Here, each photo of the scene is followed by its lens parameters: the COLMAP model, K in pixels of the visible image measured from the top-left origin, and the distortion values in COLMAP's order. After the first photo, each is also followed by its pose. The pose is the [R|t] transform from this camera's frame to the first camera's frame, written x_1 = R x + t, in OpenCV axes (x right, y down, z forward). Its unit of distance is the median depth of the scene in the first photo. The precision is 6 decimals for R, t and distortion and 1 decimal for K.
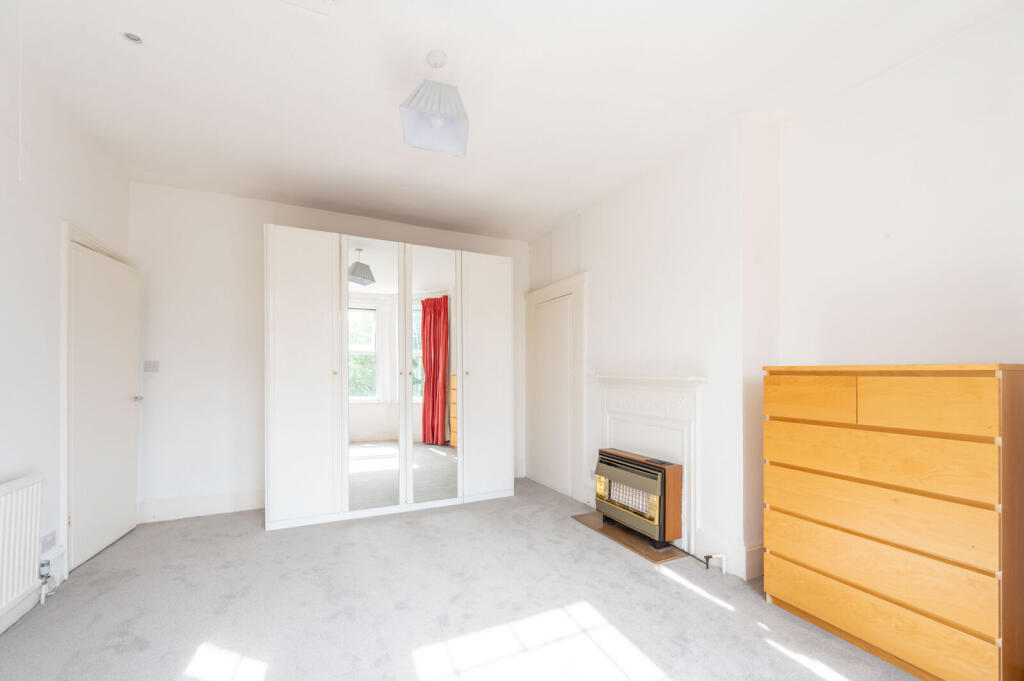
lens RADIAL K [[410.8, 0, 520.9], [0, 410.8, 376.3], [0, 0, 1]] dist [-0.000888, -0.000062]
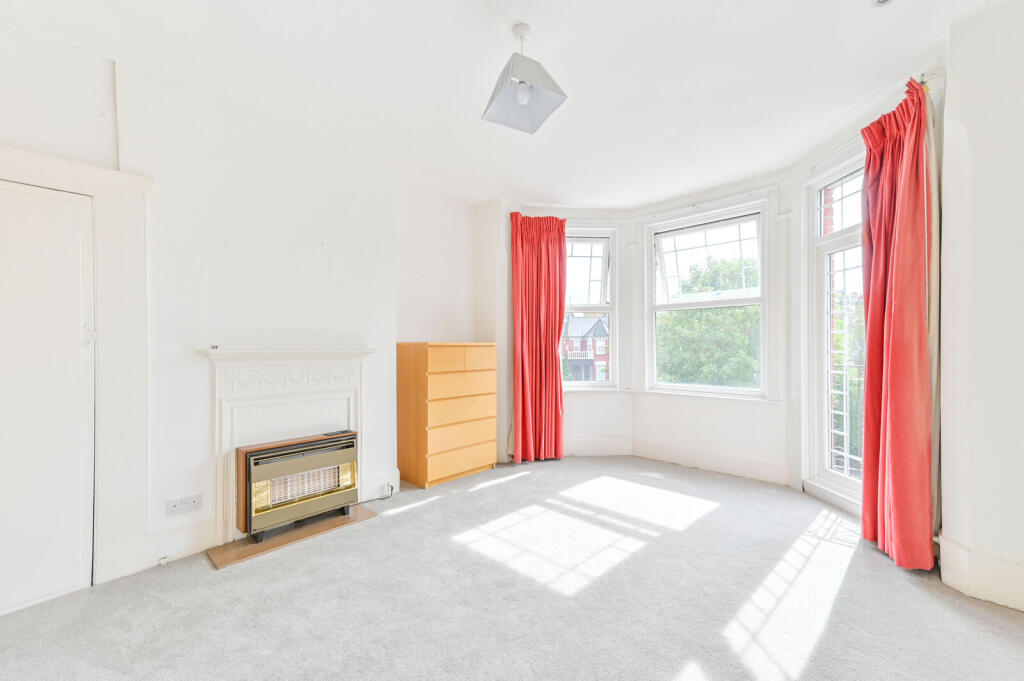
lens RADIAL K [[410.8, 0, 511.7], [0, 410.8, 342.6], [0, 0, 1]] dist [-0.000888, -0.000062]
pose [[-0.359578, -0.001061, 0.933115, -0.920789], [-0.006717, 0.999976, -0.001451, -0.017020], [-0.933091, -0.006789, -0.359576, 1.154347]]
